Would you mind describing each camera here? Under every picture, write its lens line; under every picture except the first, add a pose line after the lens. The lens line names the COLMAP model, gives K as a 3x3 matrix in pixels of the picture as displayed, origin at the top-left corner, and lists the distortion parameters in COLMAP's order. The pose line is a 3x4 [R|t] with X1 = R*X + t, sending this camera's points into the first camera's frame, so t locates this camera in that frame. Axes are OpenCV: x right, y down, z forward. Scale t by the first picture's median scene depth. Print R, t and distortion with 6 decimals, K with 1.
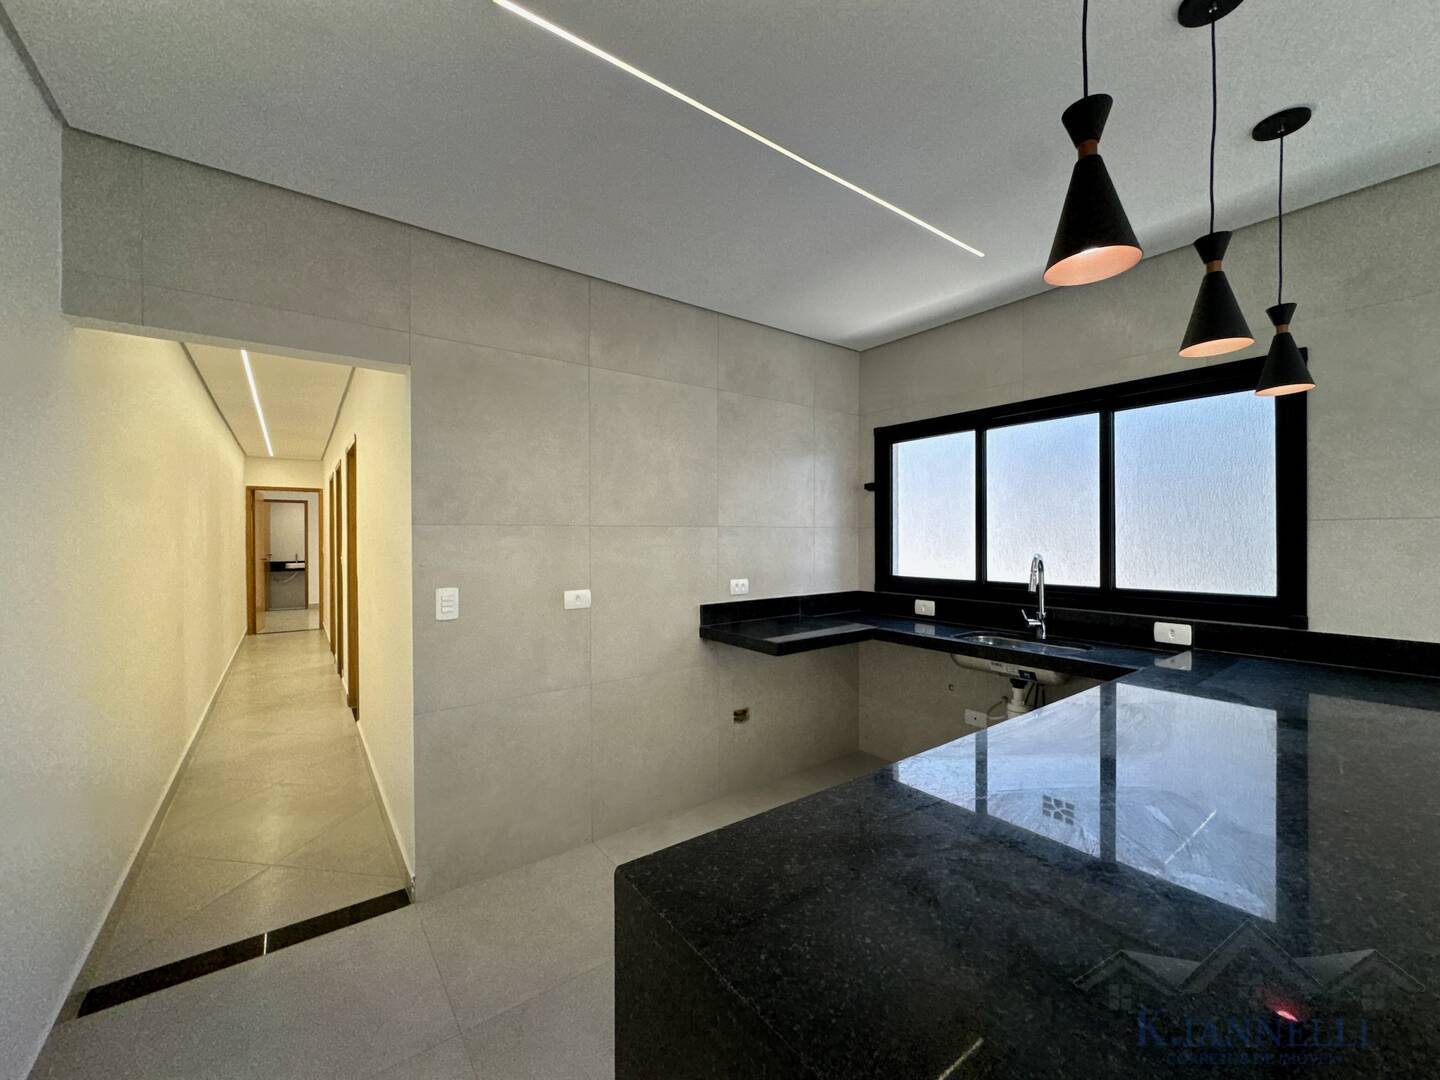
lens RADIAL K [[576.3, 0, 714.2], [0, 576.3, 537.8], [0, 0, 1]] dist [-0.002667, 0.000668]
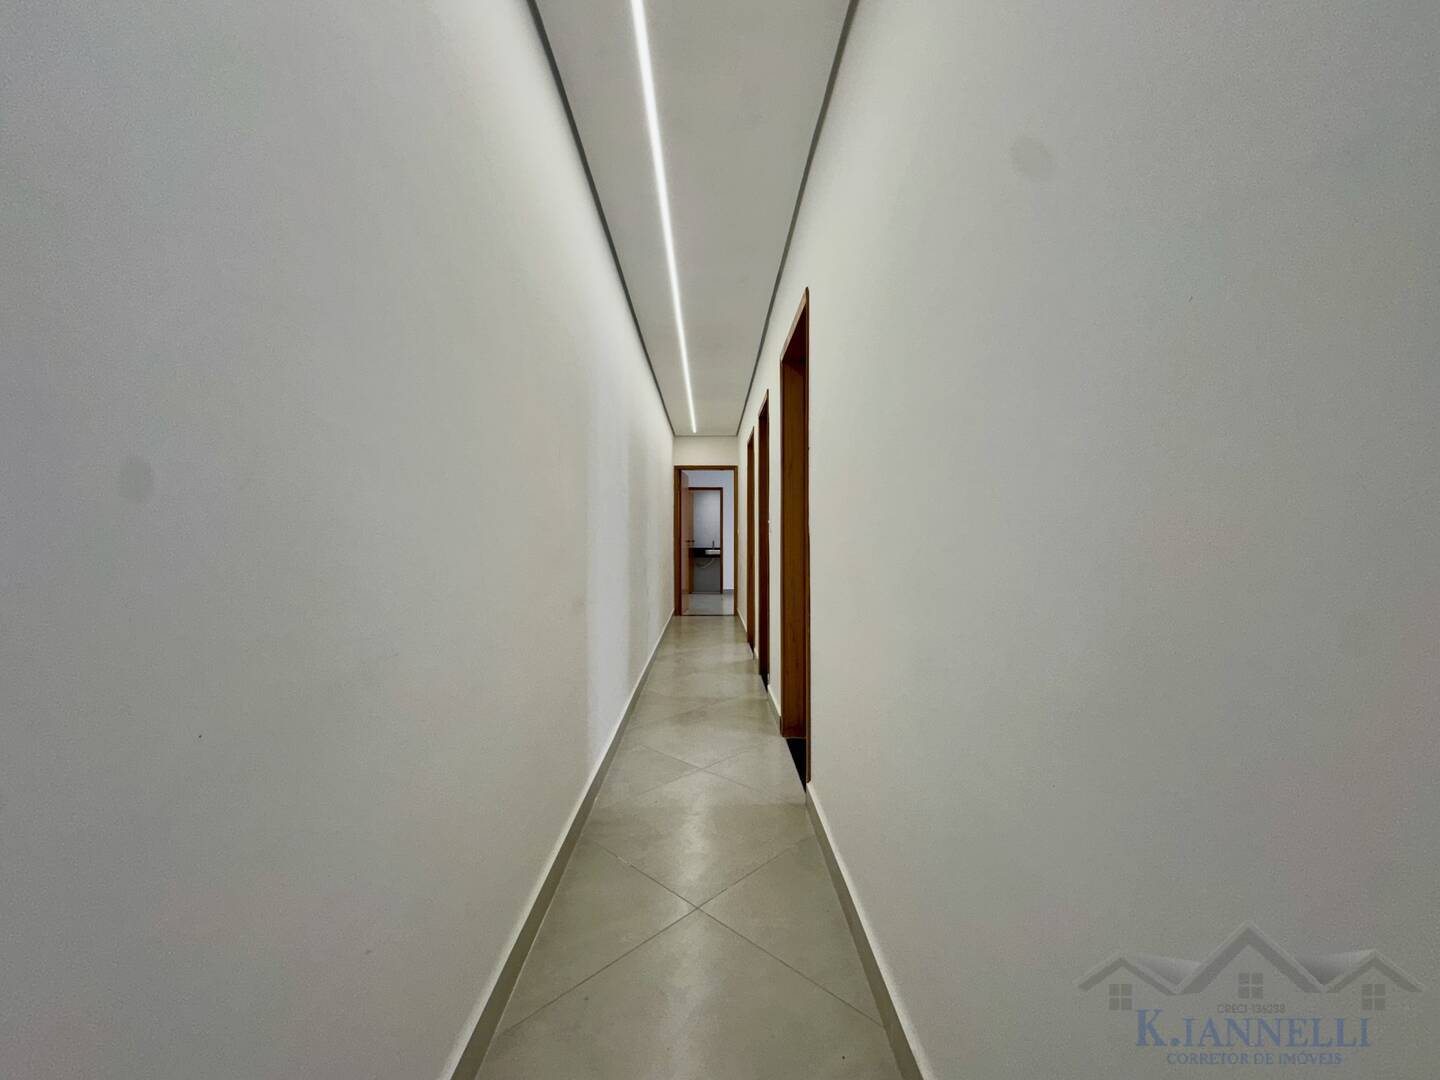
lens RADIAL K [[576.3, 0, 724.9], [0, 576.3, 535.7], [0, 0, 1]] dist [-0.002667, 0.000668]
pose [[0.823384, 0.001167, -0.567483, -0.418068], [-0.005280, 0.999970, -0.005603, 0.085170], [0.567460, 0.007610, 0.823366, 0.547825]]
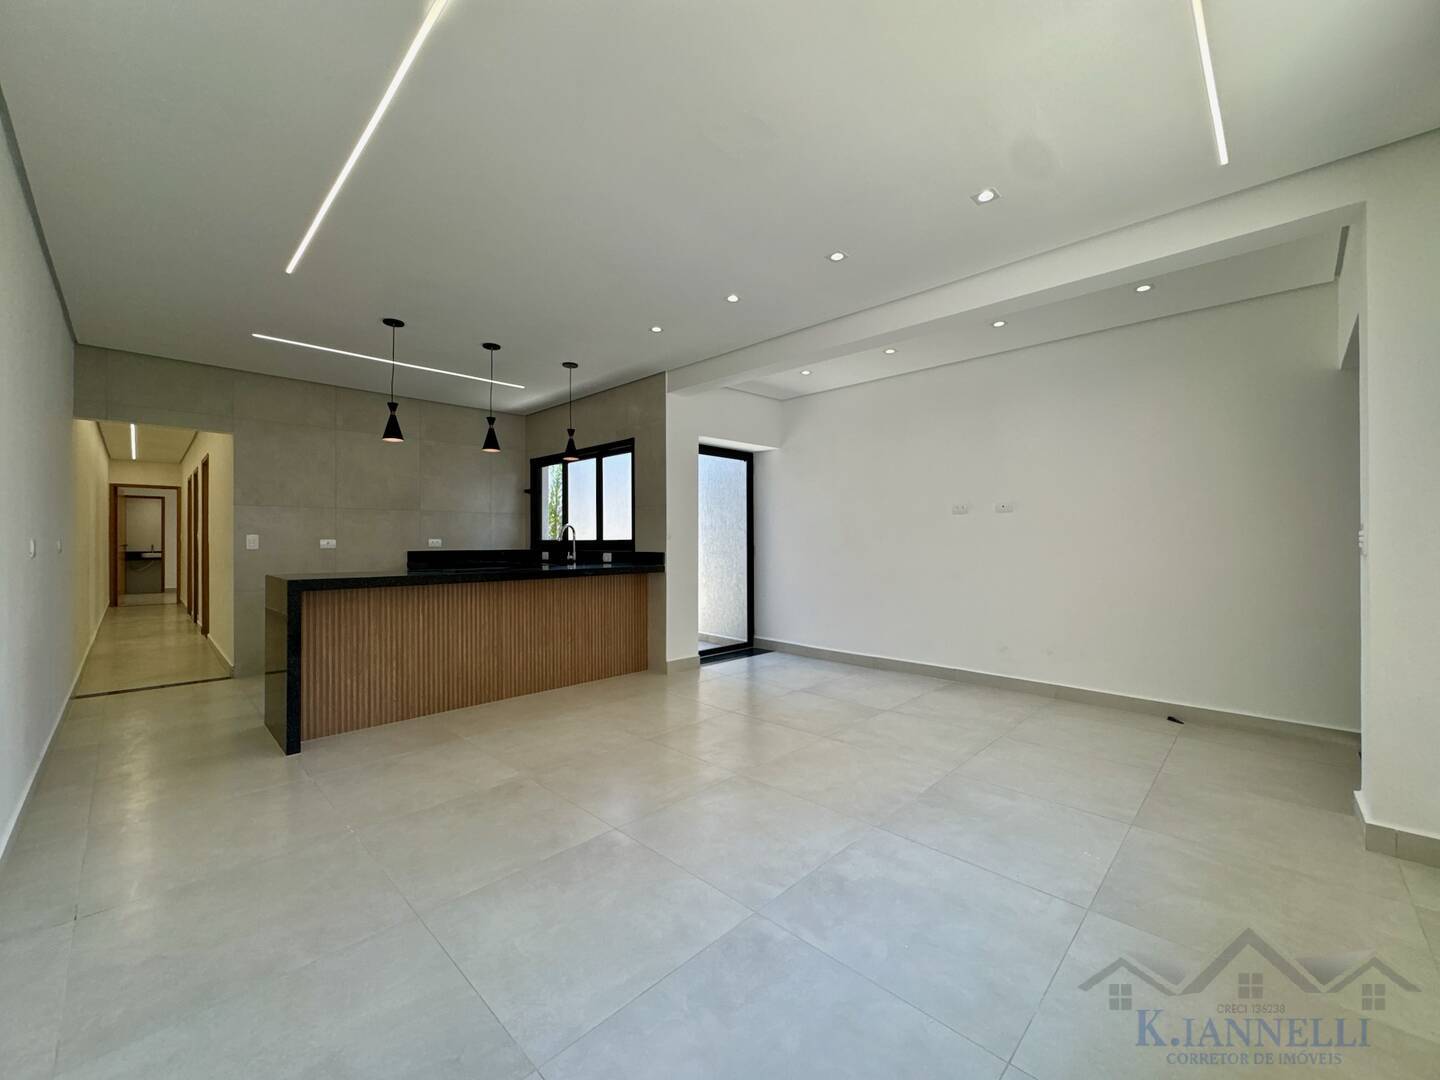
lens RADIAL K [[576.3, 0, 712.6], [0, 576.3, 538.8], [0, 0, 1]] dist [-0.002667, 0.000668]
pose [[0.988122, 0.002895, 0.153643, 0.599245], [-0.001936, 0.999978, -0.006390, 0.074640], [-0.153658, 0.006016, 0.988106, -0.919462]]
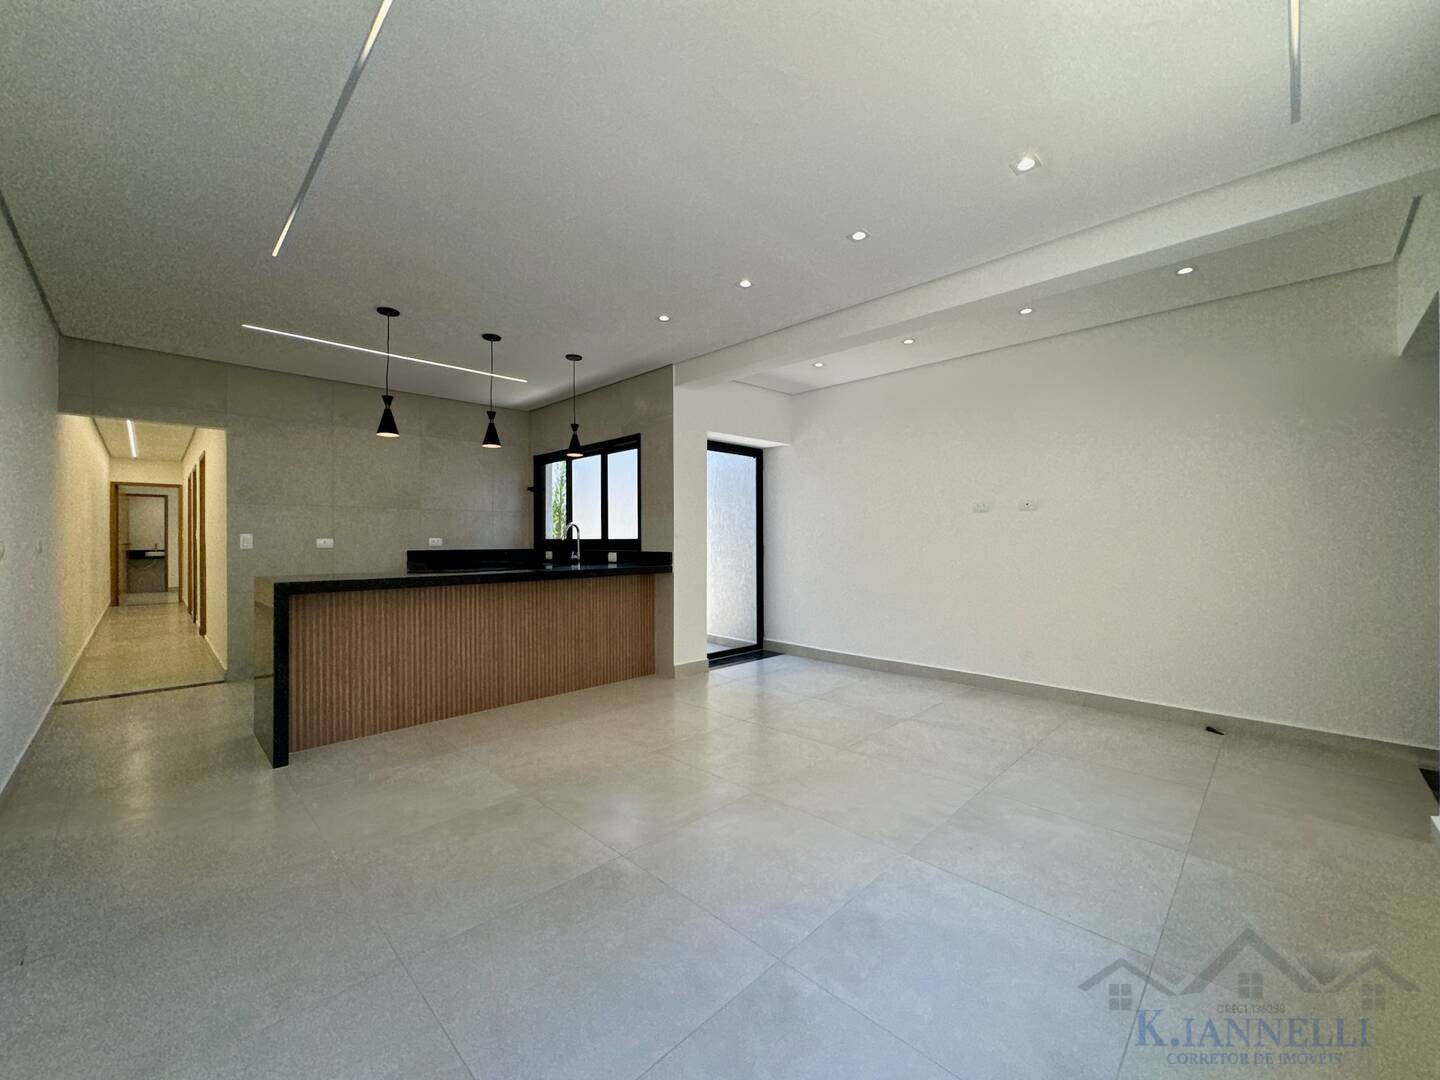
lens RADIAL K [[576.3, 0, 712.3], [0, 576.3, 537.2], [0, 0, 1]] dist [-0.002667, 0.000668]
pose [[0.989467, 0.002396, 0.144740, 0.597547], [-0.001615, 0.999984, -0.005512, 0.071086], [-0.144751, 0.005221, 0.989454, -0.862717]]
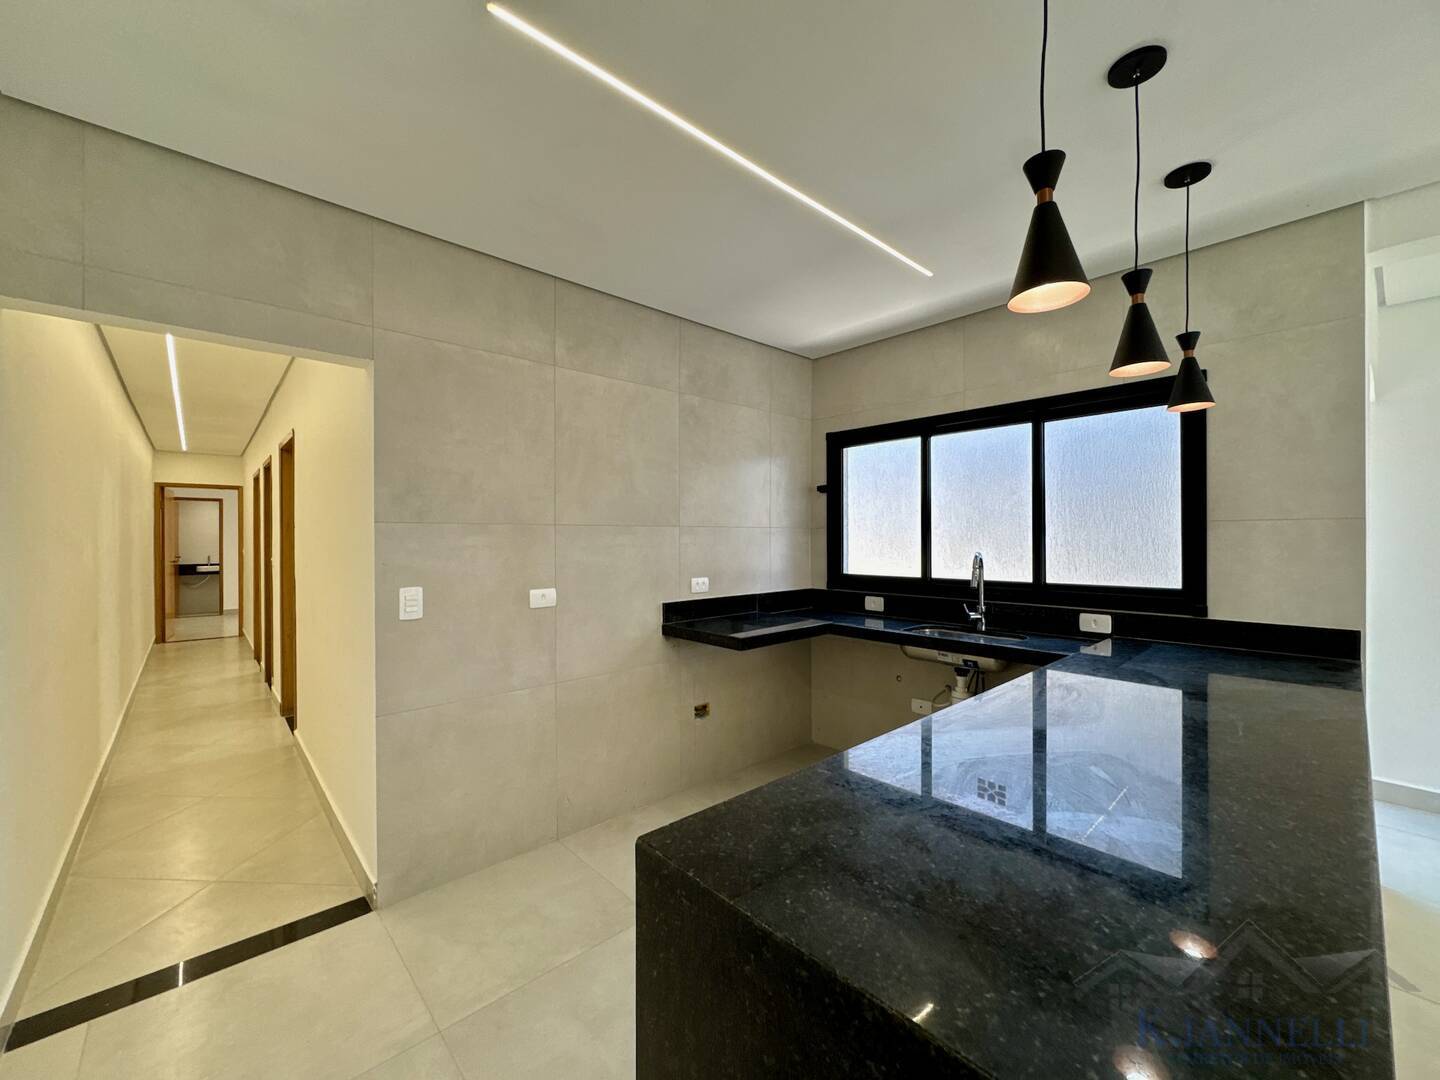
lens RADIAL K [[576.3, 0, 714.1], [0, 576.3, 538.4], [0, 0, 1]] dist [-0.002667, 0.000668]
pose [[0.994871, 0.000863, 0.101146, -0.032185], [-0.000651, 0.999998, -0.002128, 0.003513], [-0.101147, 0.002051, 0.994869, -0.020246]]
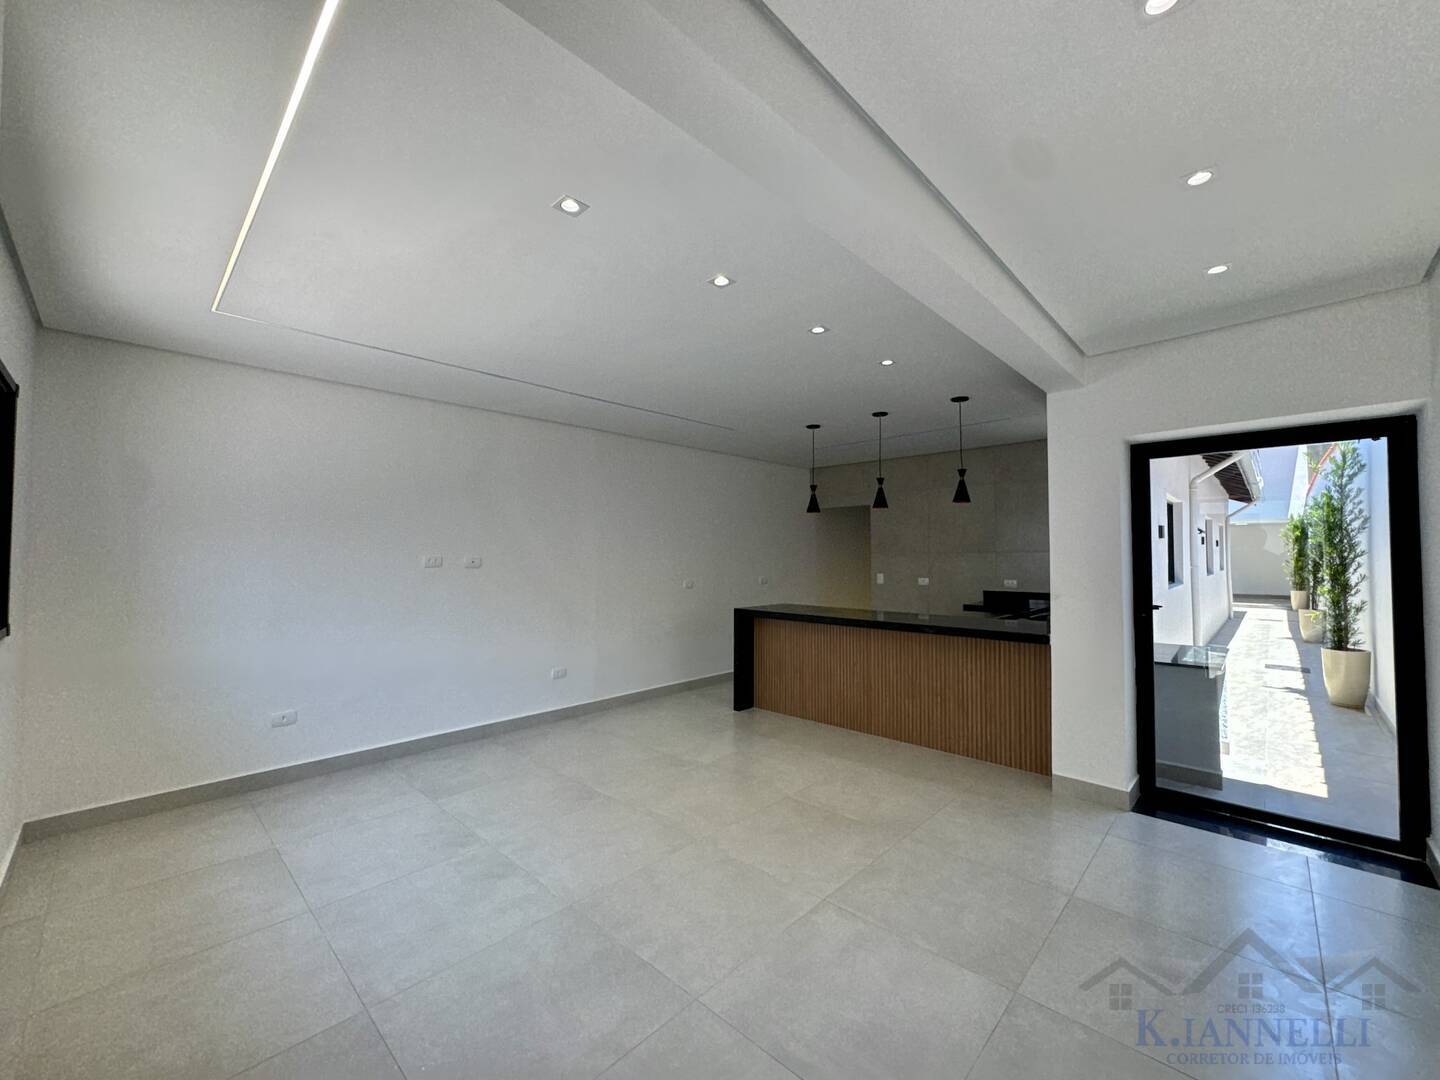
lens RADIAL K [[576.3, 0, 729.2], [0, 576.3, 543.0], [0, 0, 1]] dist [-0.002667, 0.000668]
pose [[0.182299, -0.017539, -0.983087, 1.595465], [-0.003175, 0.999825, -0.018427, -0.010604], [0.983238, 0.006481, 0.182212, -0.231274]]
